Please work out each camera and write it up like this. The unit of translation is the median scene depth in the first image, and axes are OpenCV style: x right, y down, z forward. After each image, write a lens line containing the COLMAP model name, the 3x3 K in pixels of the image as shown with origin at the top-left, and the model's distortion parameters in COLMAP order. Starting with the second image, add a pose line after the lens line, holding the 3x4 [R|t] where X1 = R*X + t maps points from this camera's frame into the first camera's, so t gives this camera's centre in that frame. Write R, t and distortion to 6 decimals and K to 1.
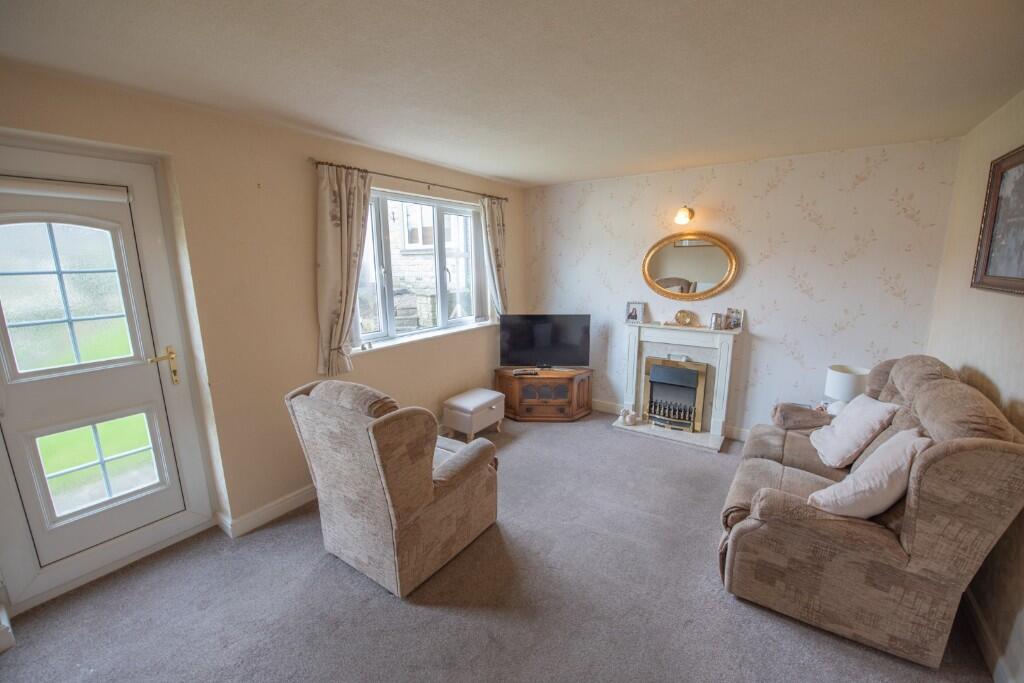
lens RADIAL K [[412.7, 0, 510.8], [0, 412.7, 342.8], [0, 0, 1]] dist [-0.010687, -0.002379]
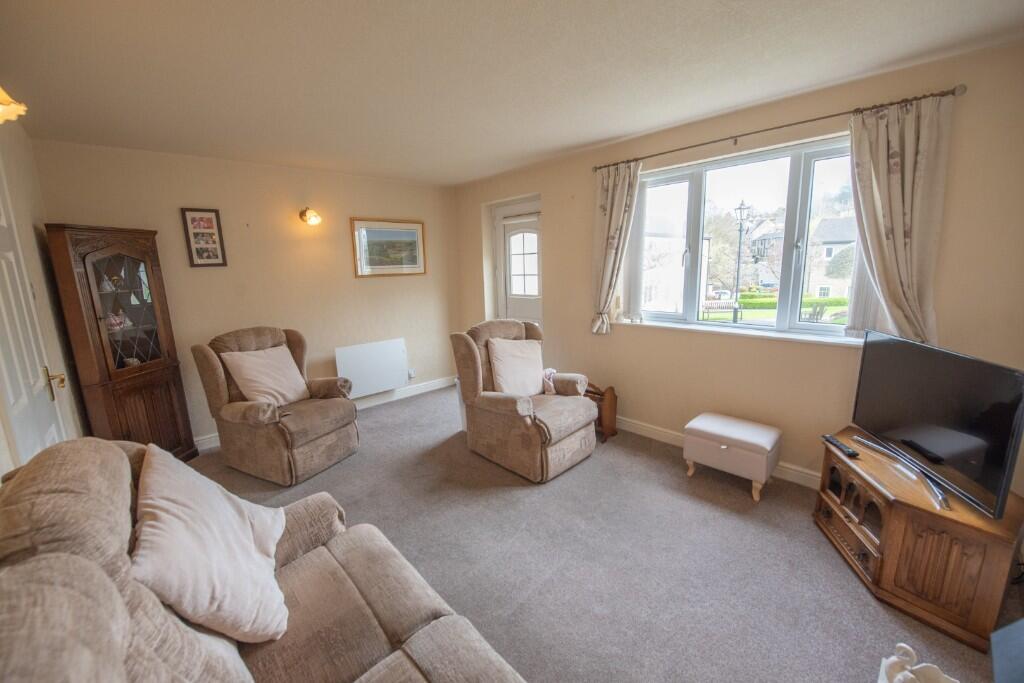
lens RADIAL K [[412.7, 0, 511.4], [0, 412.7, 344.7], [0, 0, 1]] dist [-0.010687, -0.002379]
pose [[-0.221301, 0.202719, -0.953903, 0.806451], [-0.157253, 0.957937, 0.240058, -0.143598], [0.962444, 0.203129, -0.180114, 0.907066]]
